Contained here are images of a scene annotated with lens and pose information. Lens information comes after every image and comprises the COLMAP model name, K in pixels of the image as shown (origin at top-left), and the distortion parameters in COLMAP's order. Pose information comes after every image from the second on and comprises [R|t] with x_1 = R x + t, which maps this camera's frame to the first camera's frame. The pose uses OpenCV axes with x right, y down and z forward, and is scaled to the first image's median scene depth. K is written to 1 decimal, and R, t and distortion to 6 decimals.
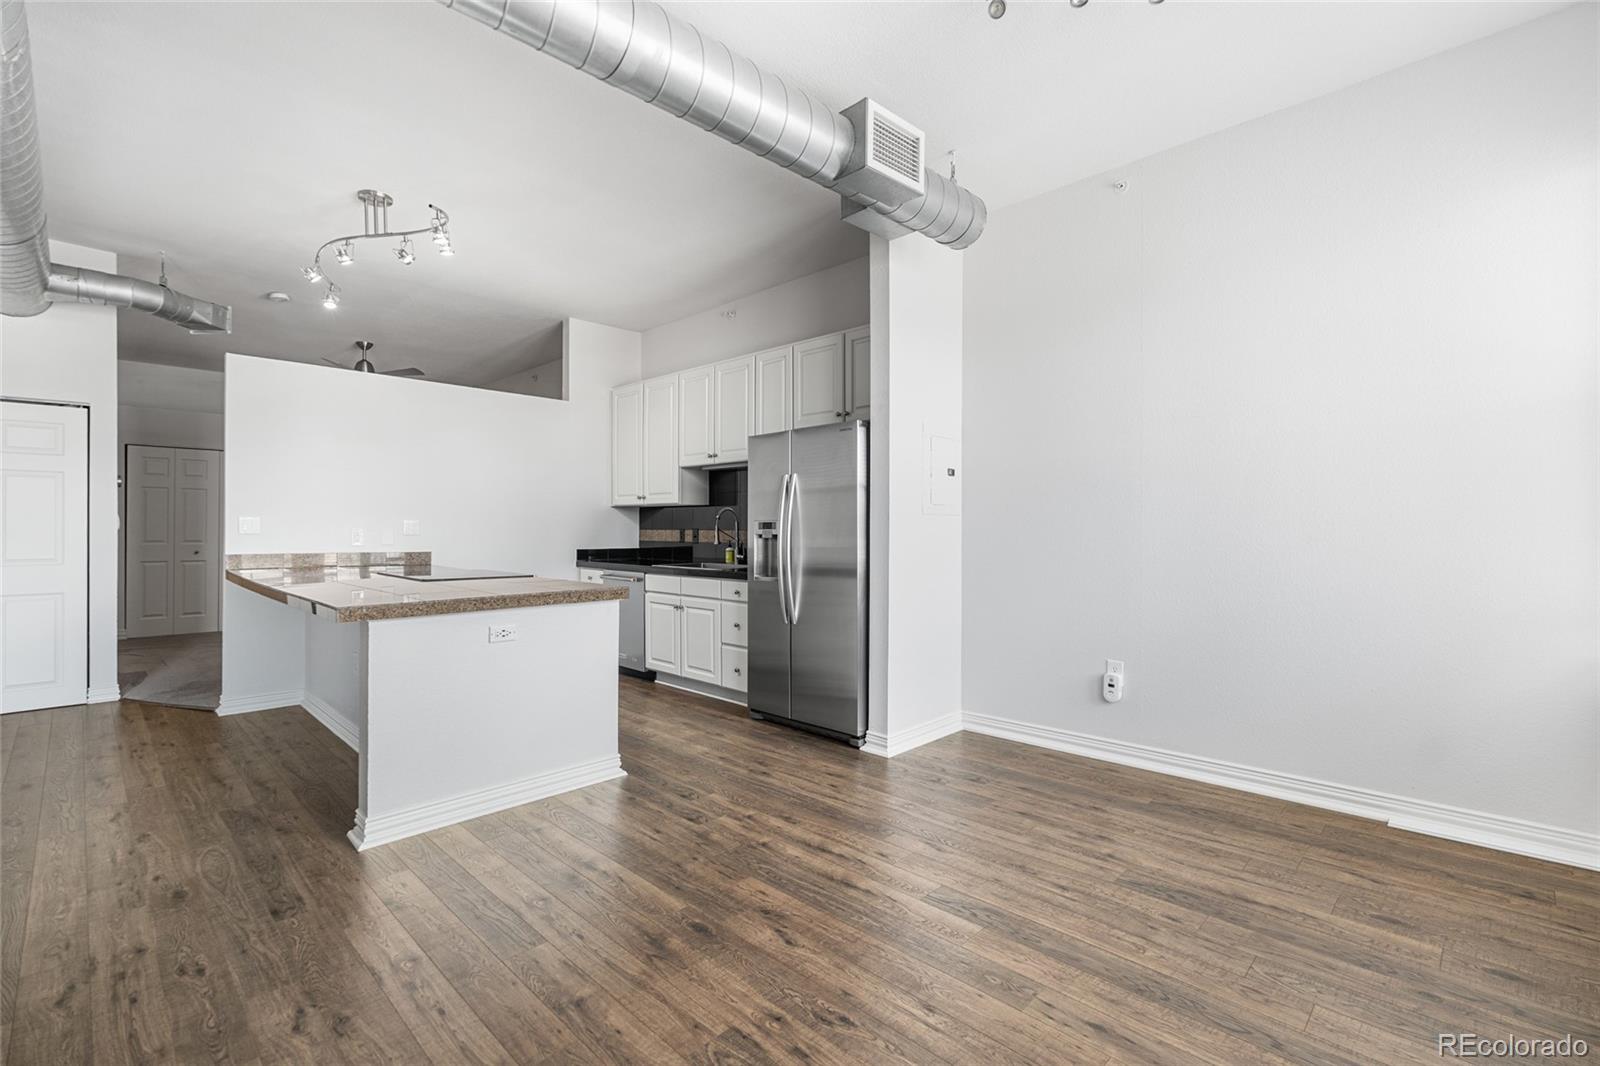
lens RADIAL K [[712.3, 0, 803.7], [0, 712.3, 522.7], [0, 0, 1]] dist [-0.007126, 0.001644]
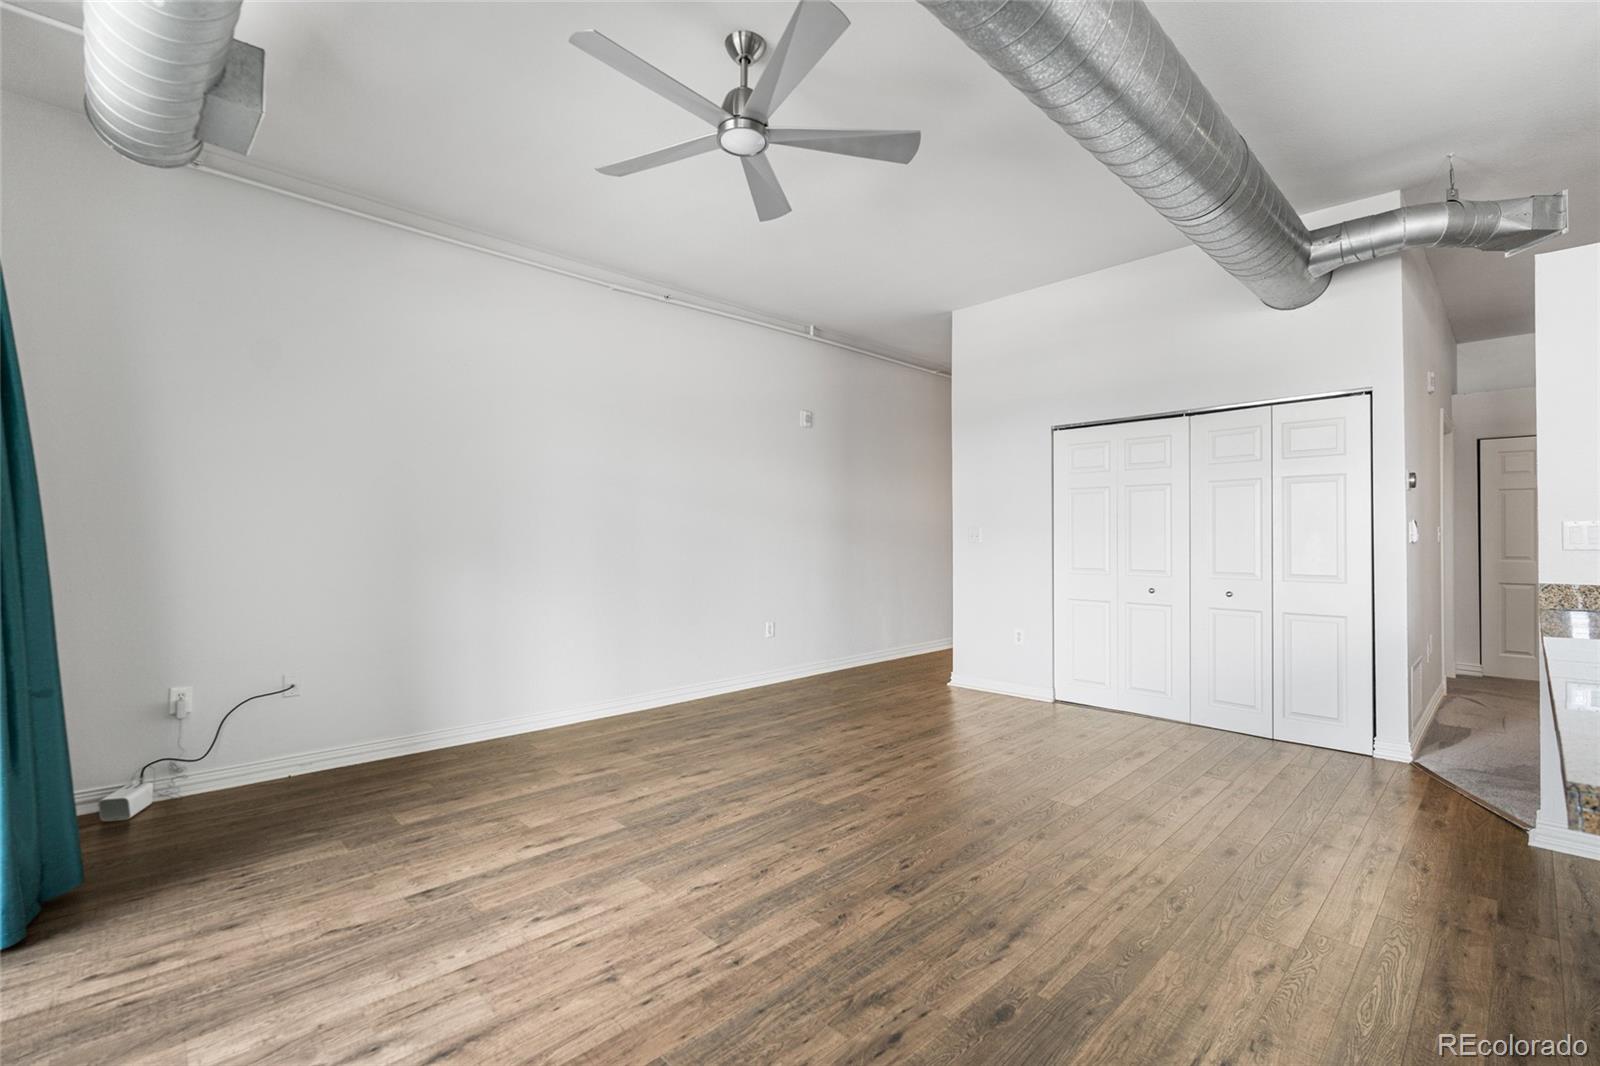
lens RADIAL K [[712.3, 0, 799.4], [0, 712.3, 530.7], [0, 0, 1]] dist [-0.007126, 0.001644]
pose [[-0.027556, -0.012062, -0.999547, -0.254522], [0.005118, 0.999912, -0.012207, 0.004910], [0.999607, -0.005452, -0.027492, 0.519359]]
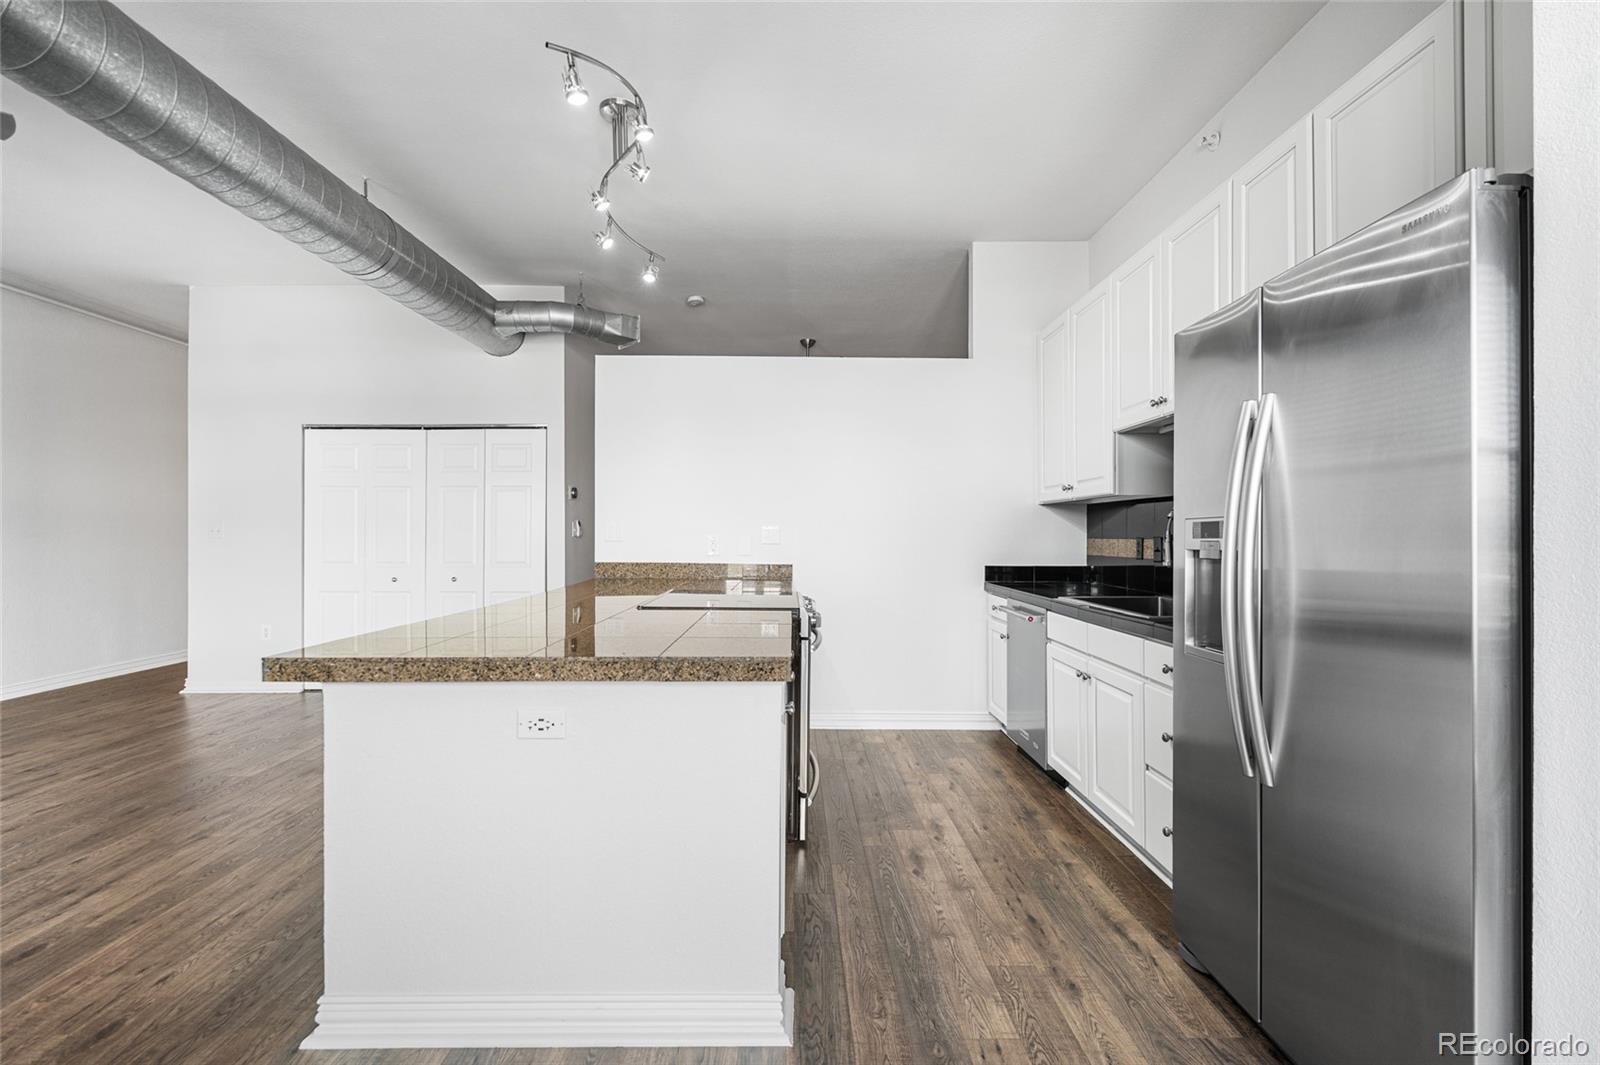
lens RADIAL K [[712.3, 0, 799.1], [0, 712.3, 530.9], [0, 0, 1]] dist [-0.007126, 0.001644]
pose [[0.703267, -0.003909, -0.710915, 0.104595], [0.003133, 0.999992, -0.002399, 0.006927], [0.710919, -0.000540, 0.703274, 0.704139]]
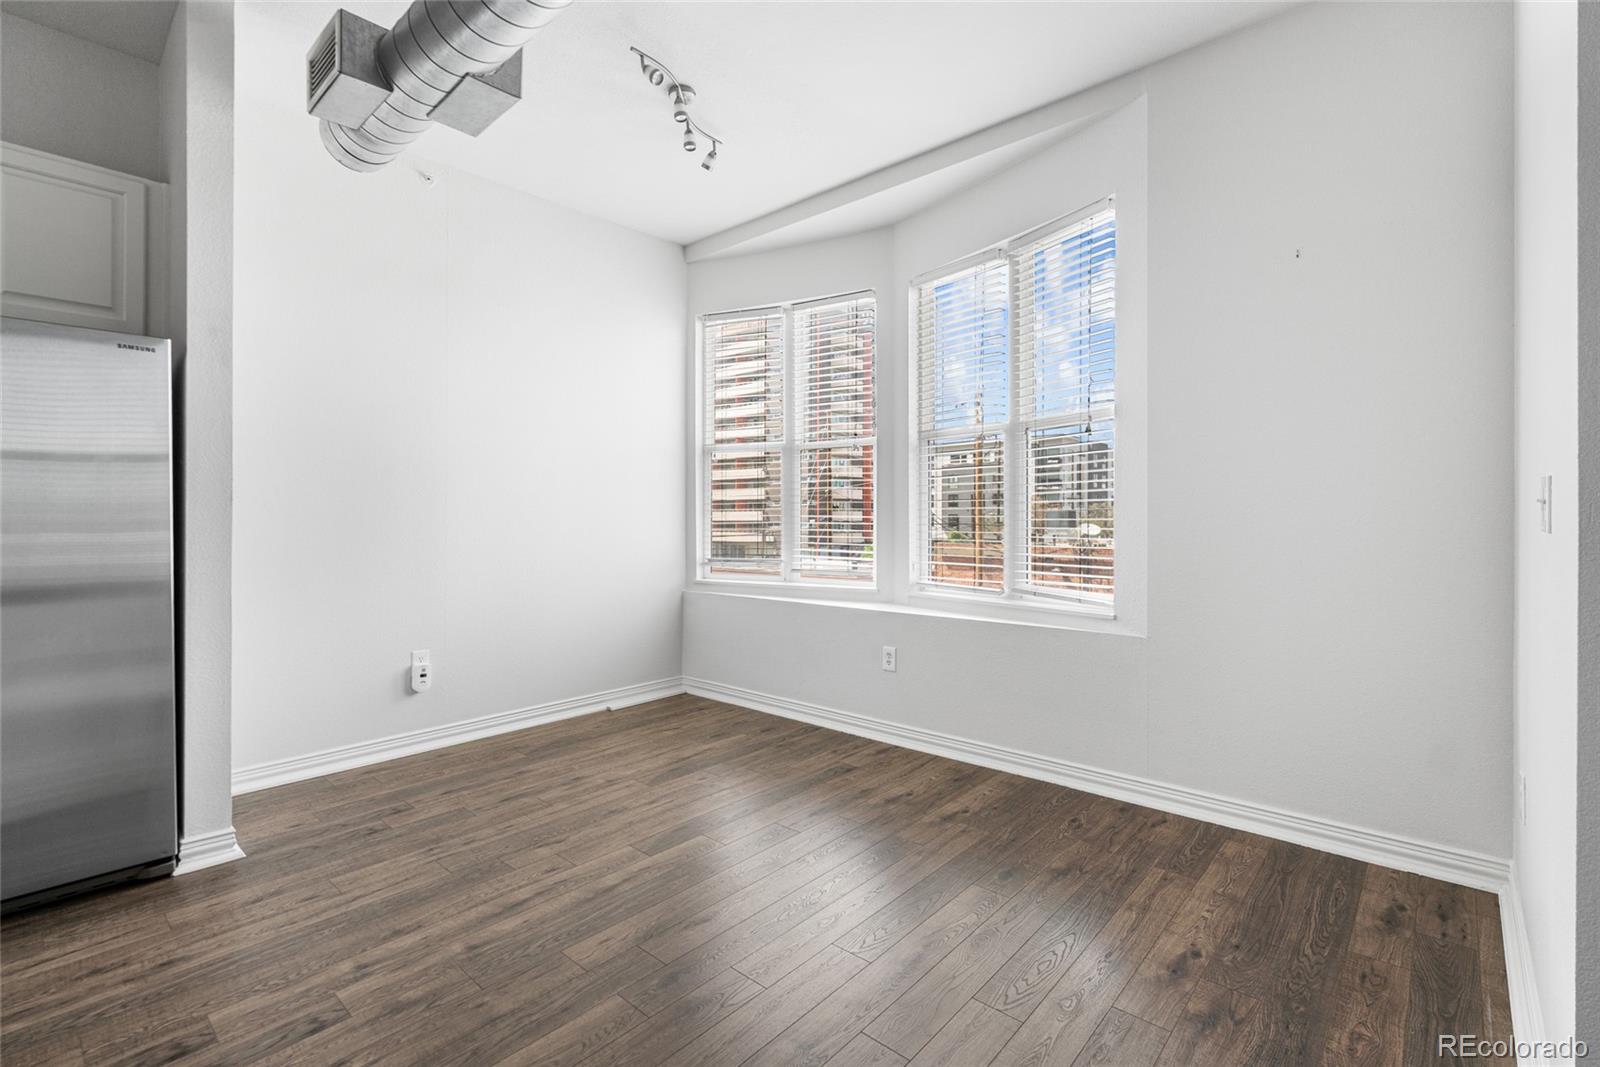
lens RADIAL K [[712.3, 0, 791.9], [0, 712.3, 525.9], [0, 0, 1]] dist [-0.007126, 0.001644]
pose [[-0.038826, -0.003024, 0.999241, -0.654785], [-0.006294, 0.999976, 0.002782, 0.011940], [-0.999226, -0.006181, -0.038844, 0.577870]]
